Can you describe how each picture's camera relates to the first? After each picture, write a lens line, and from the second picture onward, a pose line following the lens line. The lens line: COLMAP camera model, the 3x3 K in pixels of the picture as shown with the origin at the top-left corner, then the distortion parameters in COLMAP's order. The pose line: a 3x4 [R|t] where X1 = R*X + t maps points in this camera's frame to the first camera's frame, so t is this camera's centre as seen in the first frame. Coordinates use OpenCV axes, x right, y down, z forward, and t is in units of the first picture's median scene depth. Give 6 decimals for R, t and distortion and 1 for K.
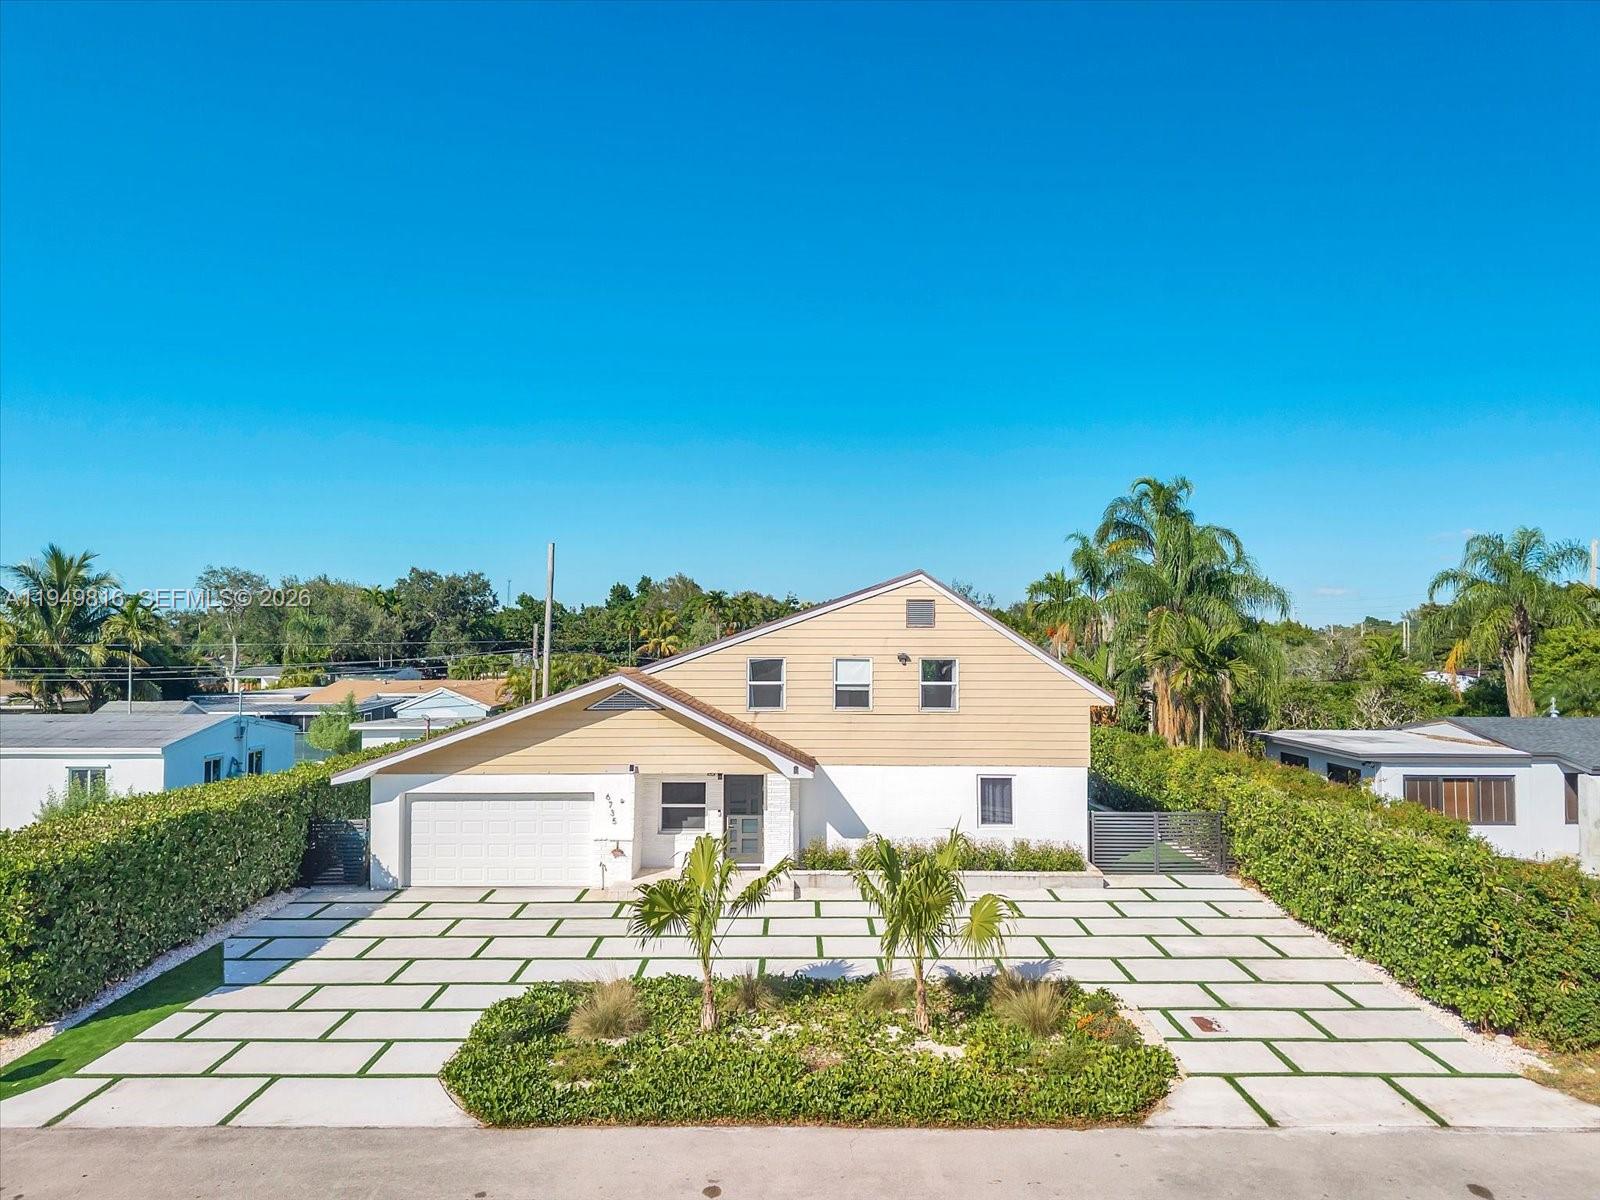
lens RADIAL K [[1086.0, 0, 802.4], [0, 1086.0, 525.0], [0, 0, 1]] dist [0.014387, -0.010730]
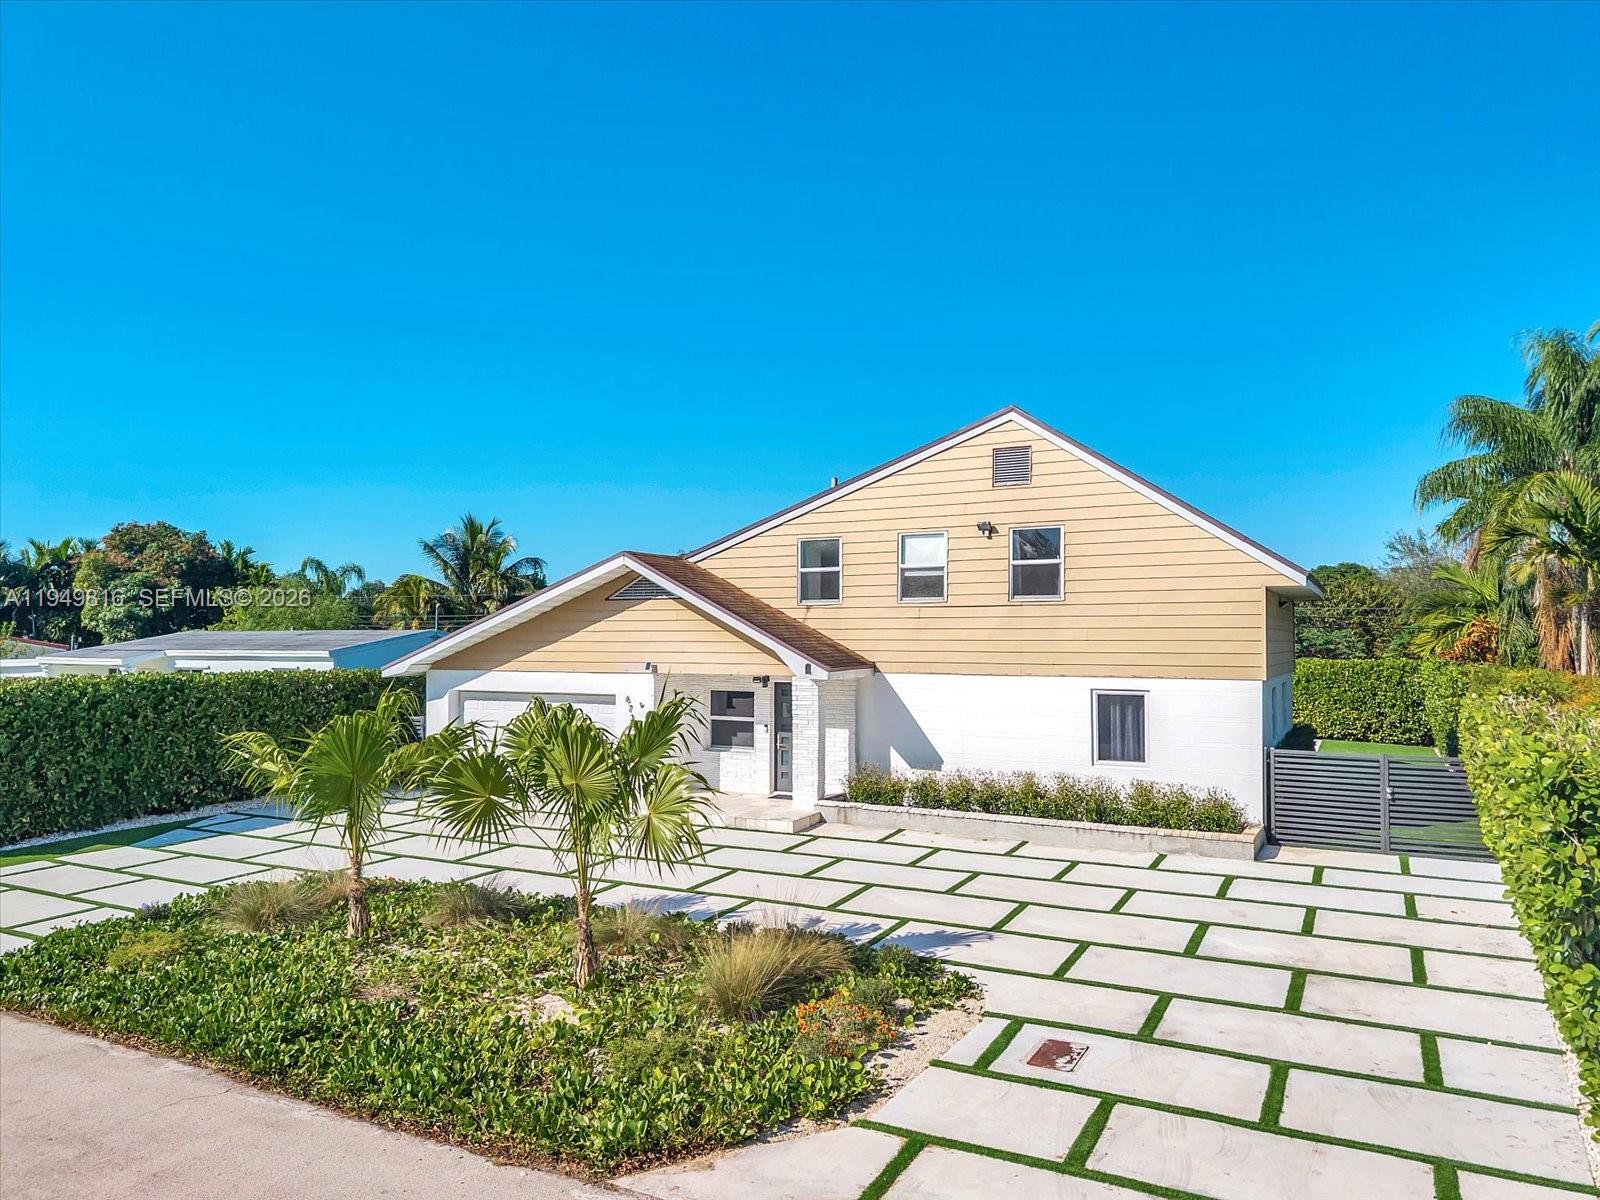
lens RADIAL K [[1086.0, 0, 775.5], [0, 1086.0, 599.4], [0, 0, 1]] dist [0.014387, -0.010730]
pose [[0.881254, -0.015871, -0.472376, 0.311608], [0.049557, 0.997030, 0.058956, 0.120323], [0.470037, -0.075365, 0.879423, 0.294755]]
